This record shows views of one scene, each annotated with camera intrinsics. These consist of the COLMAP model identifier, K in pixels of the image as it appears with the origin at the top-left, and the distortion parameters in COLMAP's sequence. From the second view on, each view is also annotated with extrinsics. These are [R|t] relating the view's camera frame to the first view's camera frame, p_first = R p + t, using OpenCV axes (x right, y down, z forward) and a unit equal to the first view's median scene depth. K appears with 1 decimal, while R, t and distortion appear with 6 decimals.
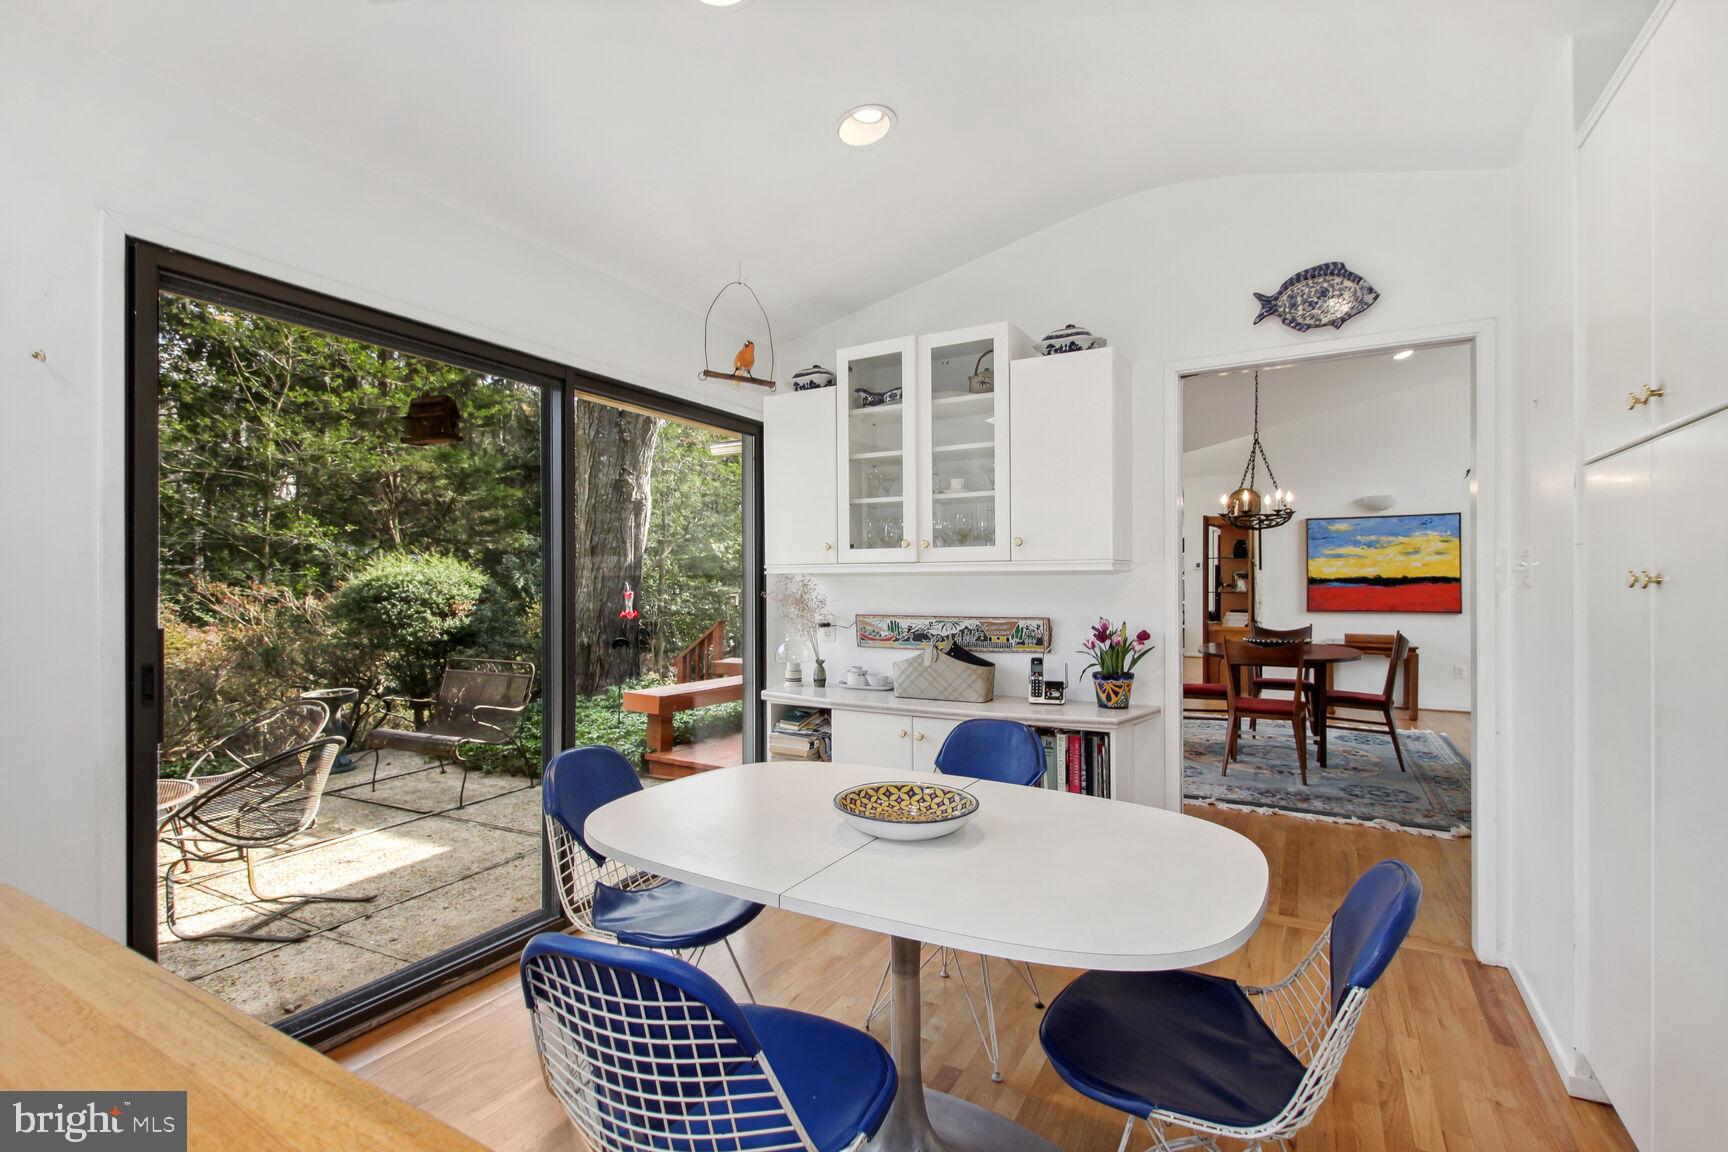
lens RADIAL K [[763.6, 0, 864.0], [0, 763.6, 576.0], [0, 0, 1]] dist [-0.000323, -0.000021]
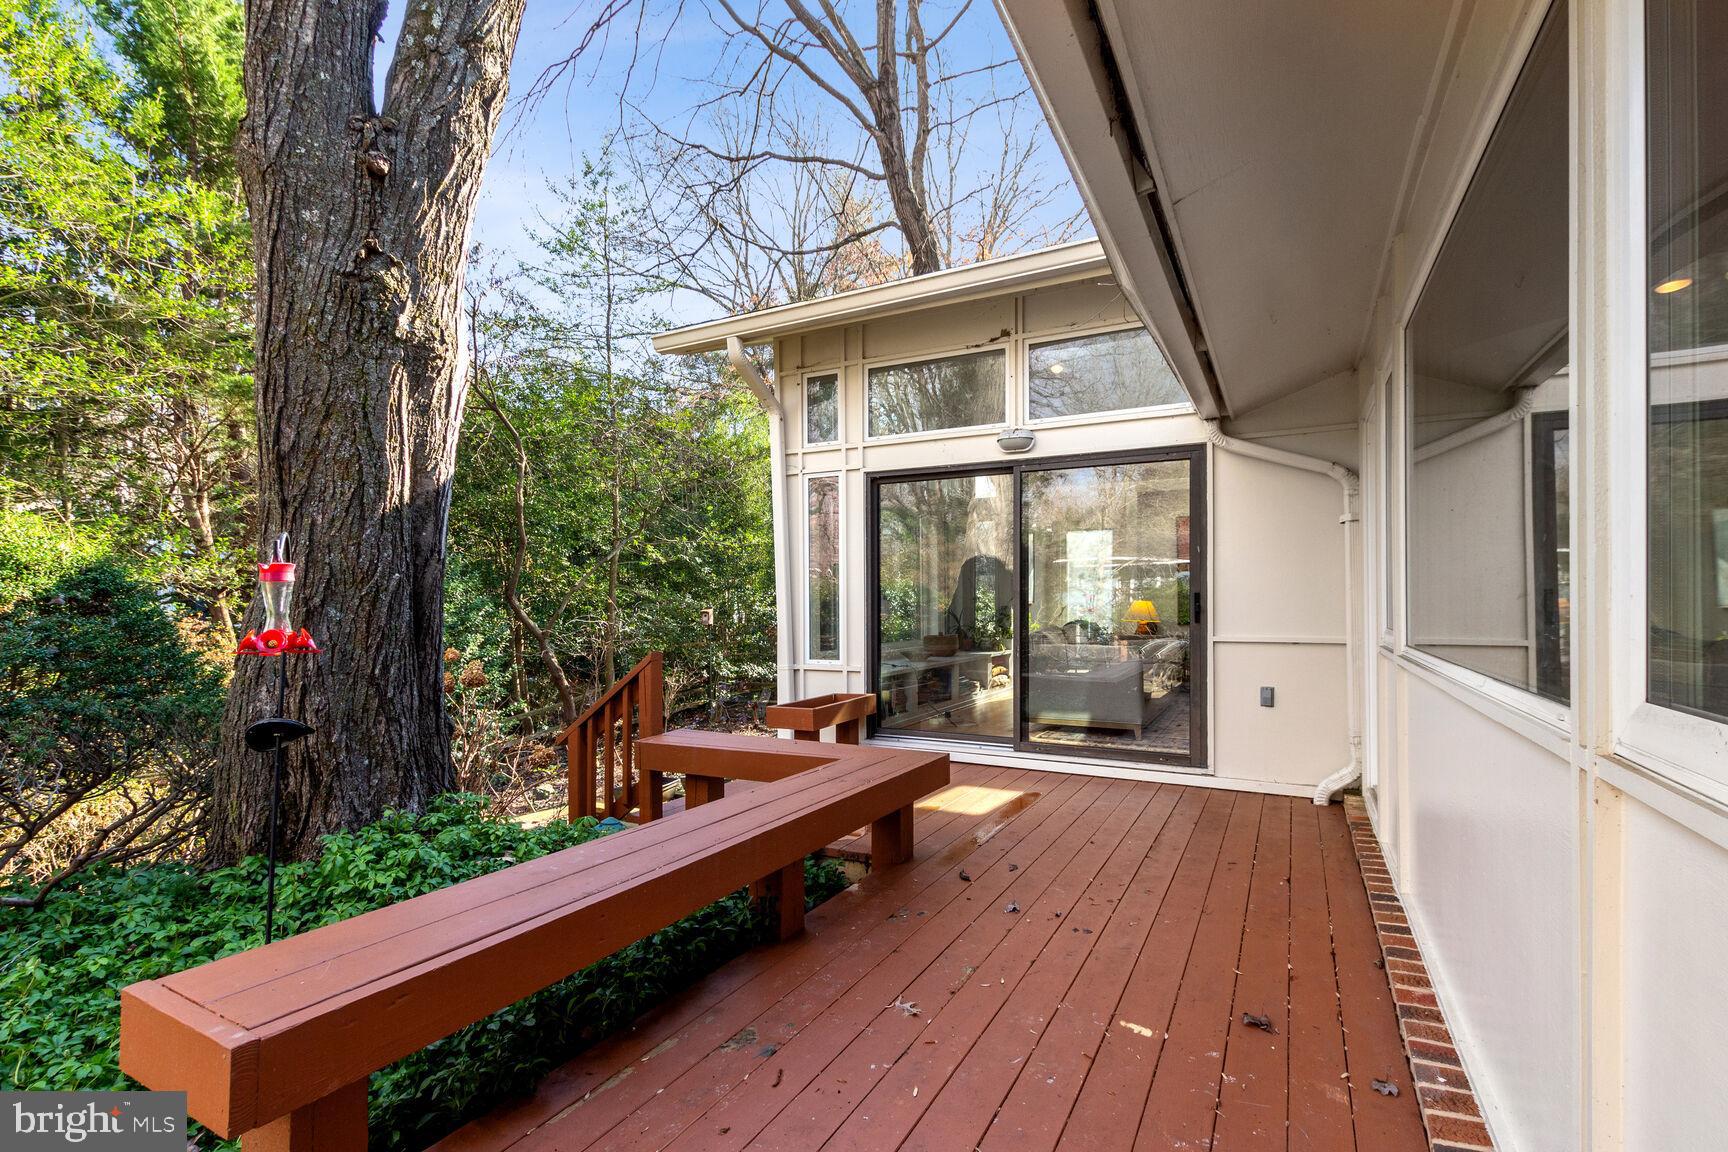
lens RADIAL K [[804.2, 0, 855.1], [0, 804.2, 599.9], [0, 0, 1]] dist [0.000884, 0.000062]
pose [[0.999997, -0.000660, 0.002428, -0.079331], [0.000645, 0.999981, 0.006061, 0.028635], [-0.002432, -0.006060, 0.999979, 0.601283]]
